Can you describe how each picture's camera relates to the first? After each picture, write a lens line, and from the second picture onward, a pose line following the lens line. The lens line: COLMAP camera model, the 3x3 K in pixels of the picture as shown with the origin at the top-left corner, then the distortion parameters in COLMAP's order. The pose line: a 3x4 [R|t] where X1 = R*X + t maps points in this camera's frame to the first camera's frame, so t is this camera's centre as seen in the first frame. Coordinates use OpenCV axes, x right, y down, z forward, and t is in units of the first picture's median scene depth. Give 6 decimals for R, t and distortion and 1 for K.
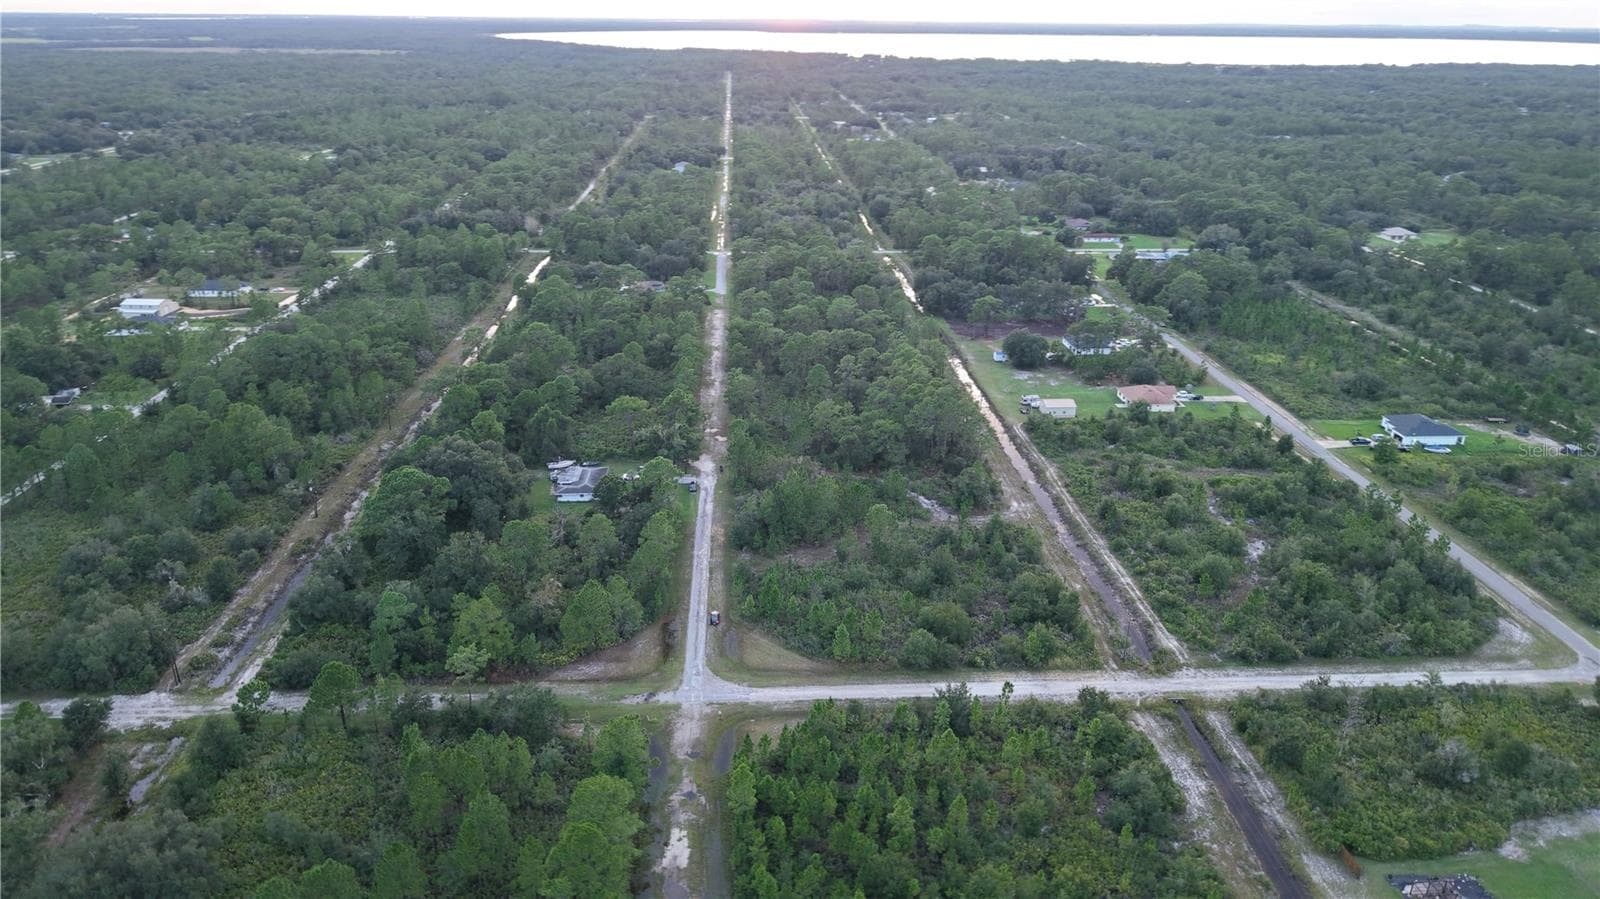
lens RADIAL K [[1060.1, 0, 801.0], [0, 1060.1, 458.4], [0, 0, 1]] dist [0.030848, -0.035822]
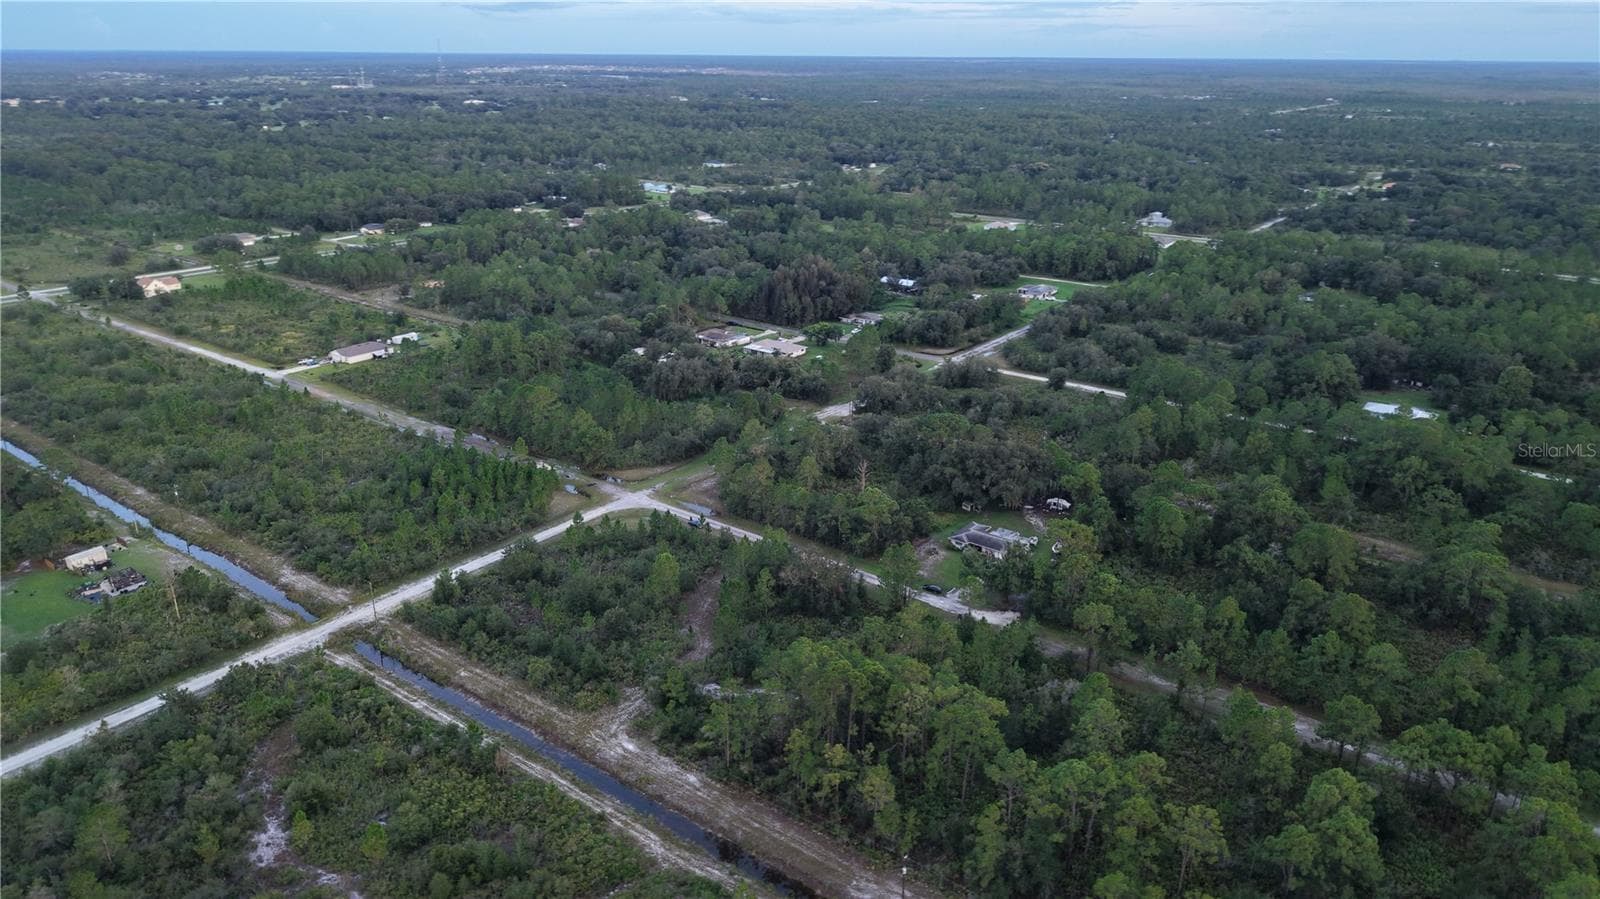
lens RADIAL K [[1057.8, 0, 803.7], [0, 1057.8, 444.7], [0, 0, 1]] dist [0.127189, -0.304446]
pose [[-0.643772, 0.250724, -0.722977, 0.579364], [-0.306578, 0.781150, 0.543889, -0.518935], [0.701119, 0.571789, -0.426016, 1.256582]]
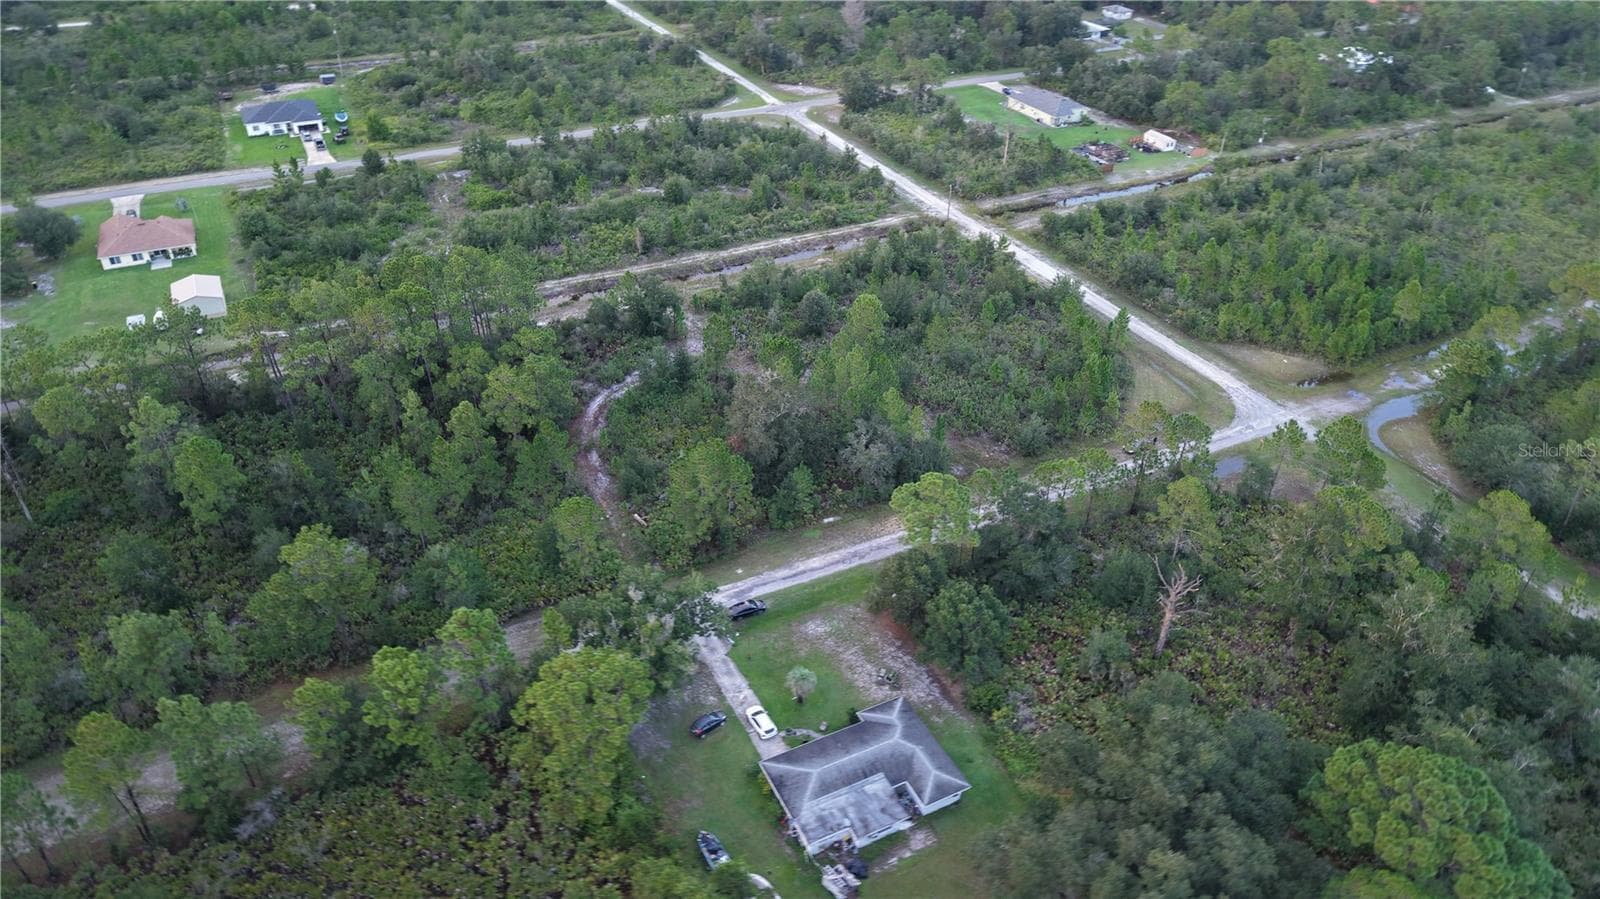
lens RADIAL K [[1060.1, 0, 801.0], [0, 1060.1, 458.4], [0, 0, 1]] dist [0.030848, -0.035822]
pose [[-0.401171, -0.533217, 0.744810, -0.421601], [0.331160, 0.673685, 0.660668, -0.313020], [-0.854046, 0.511692, -0.093682, 1.010637]]
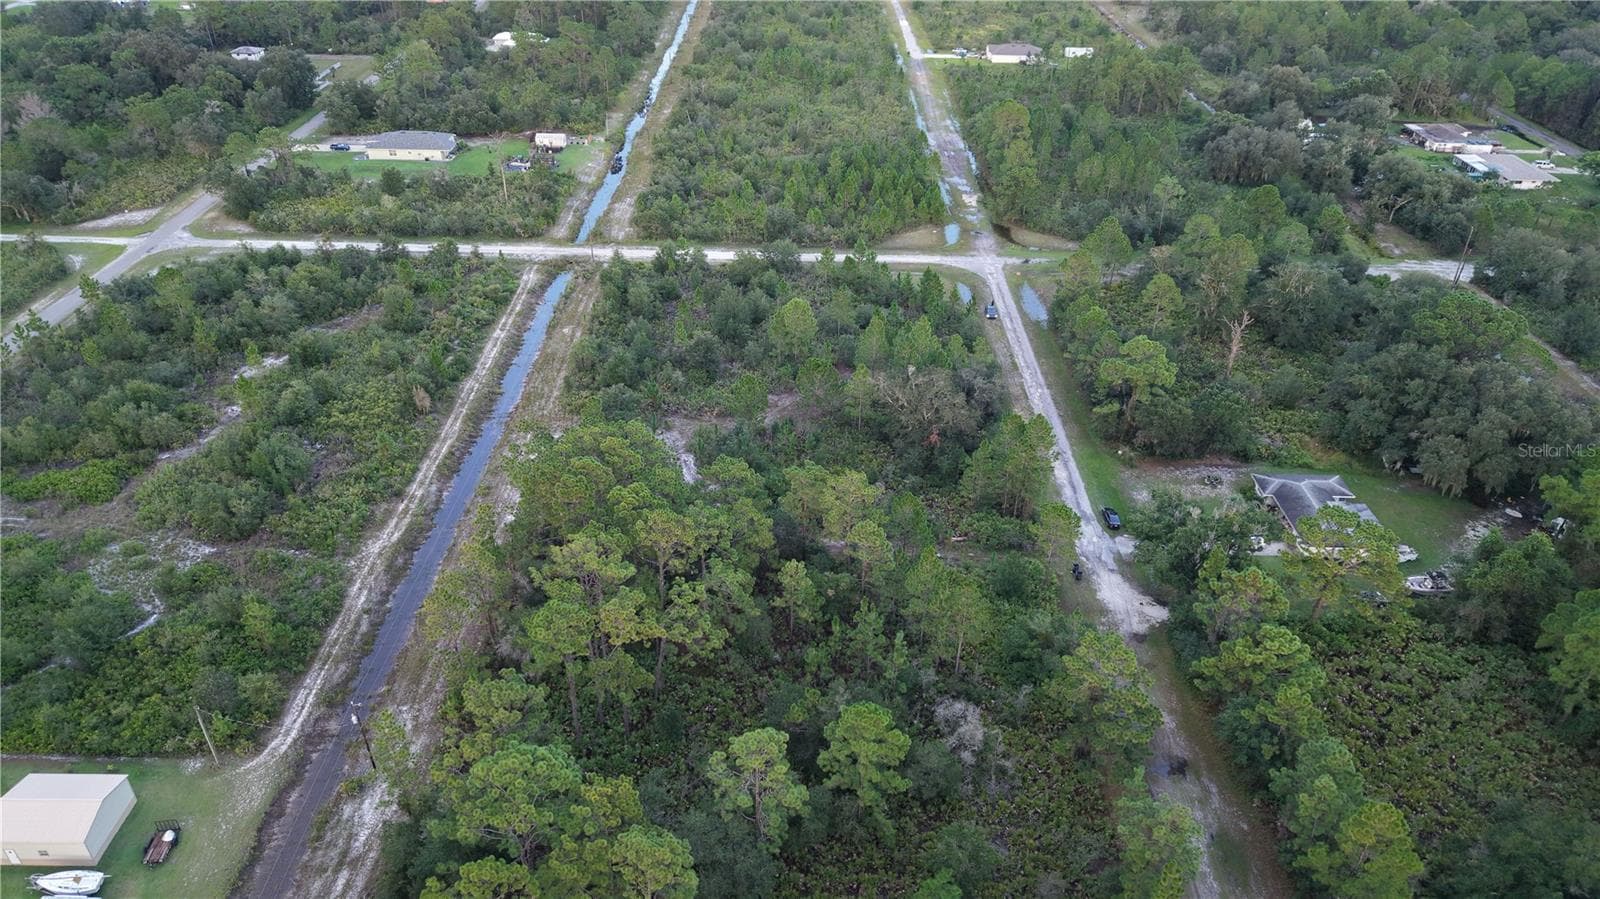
lens RADIAL K [[1060.1, 0, 801.0], [0, 1060.1, 458.4], [0, 0, 1]] dist [0.030848, -0.035822]
pose [[-0.997683, -0.057703, 0.036049, 0.035030], [-0.002890, 0.565301, 0.824879, -0.433975], [-0.067977, 0.822864, -0.564158, 1.311321]]
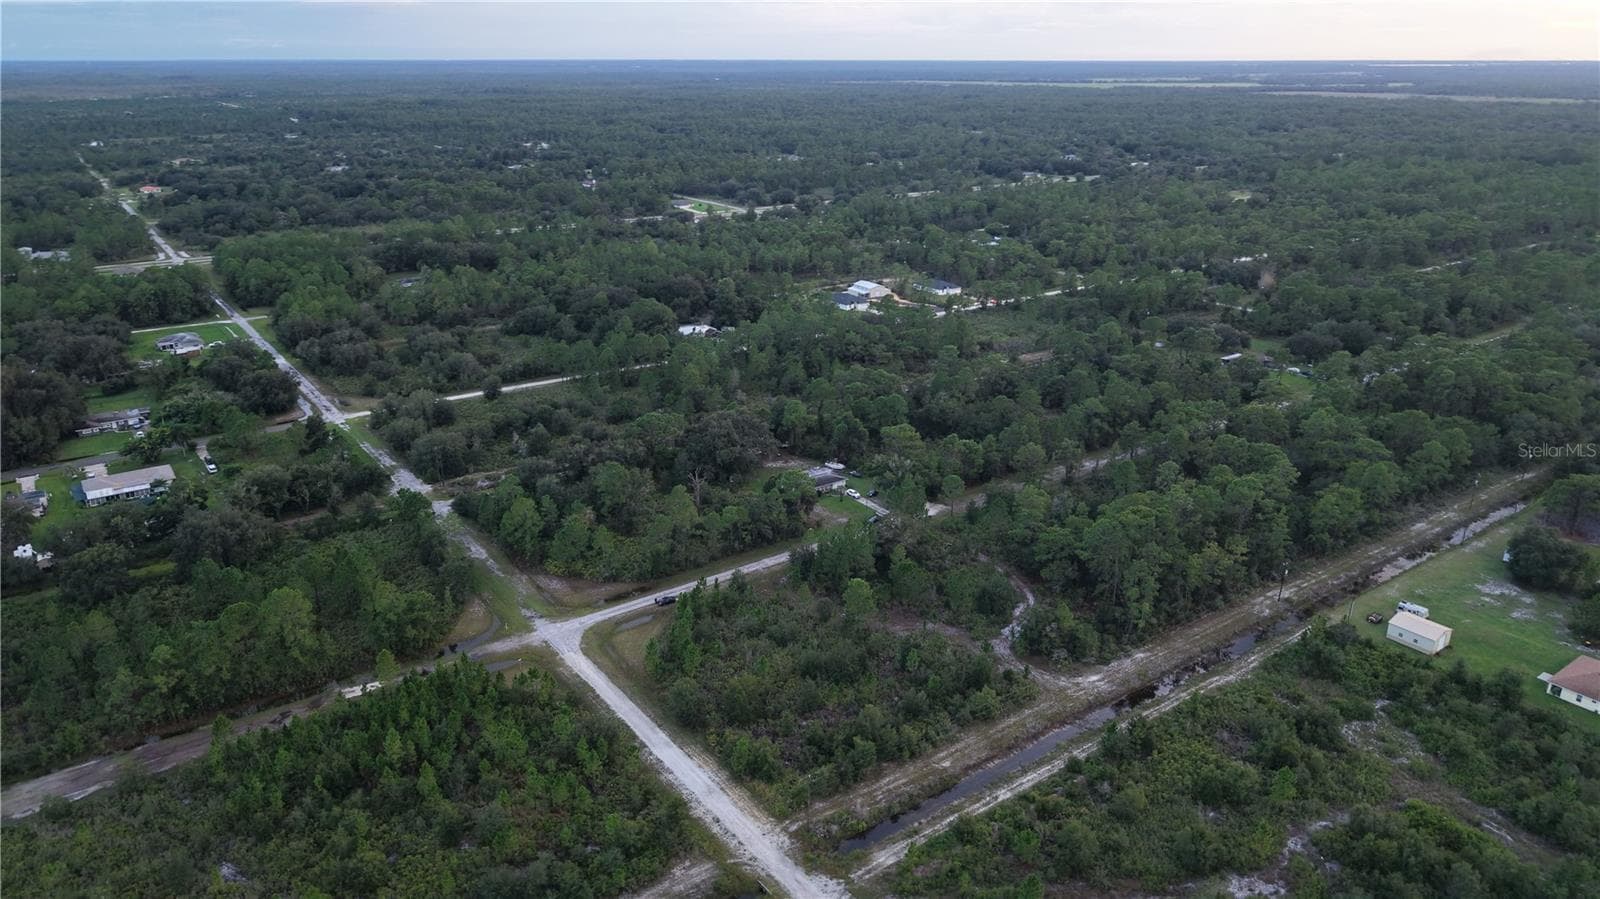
lens RADIAL K [[1060.1, 0, 801.0], [0, 1060.1, 458.4], [0, 0, 1]] dist [0.030848, -0.035822]
pose [[0.537709, 0.289312, -0.791939, 0.650157], [-0.319875, 0.939061, 0.125870, -0.135036], [0.780095, 0.185640, 0.597486, 0.341884]]
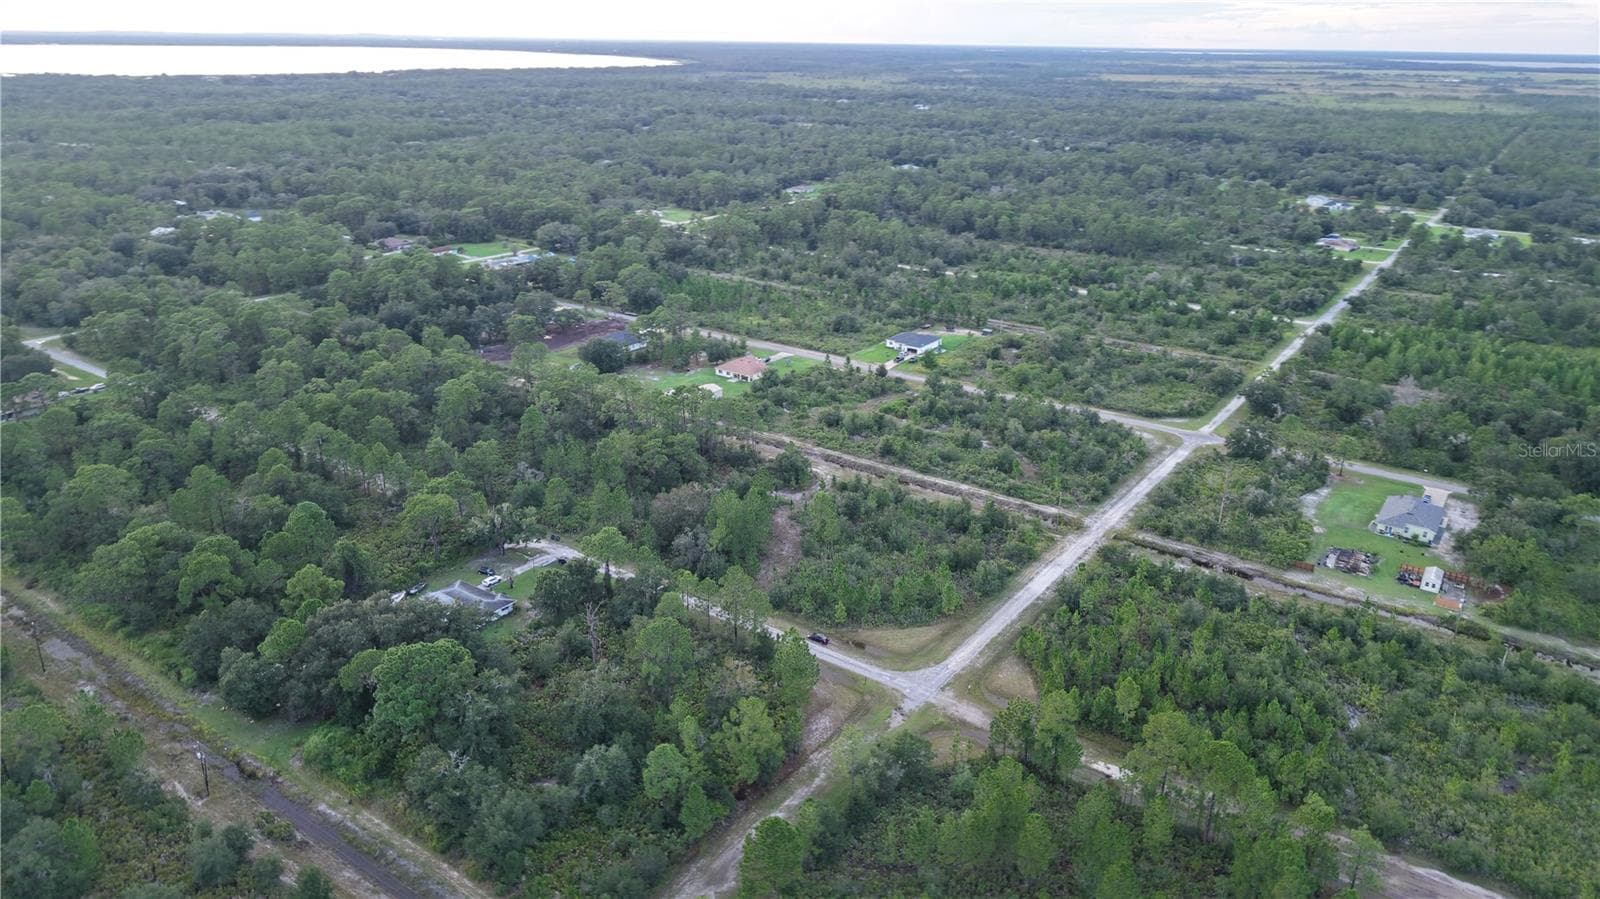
lens RADIAL K [[1060.1, 0, 801.0], [0, 1060.1, 458.4], [0, 0, 1]] dist [0.030848, -0.035822]
pose [[0.624476, -0.285659, 0.726931, -0.613457], [0.290327, 0.948926, 0.123488, -0.110012], [-0.725080, 0.133932, 0.675516, 0.252150]]
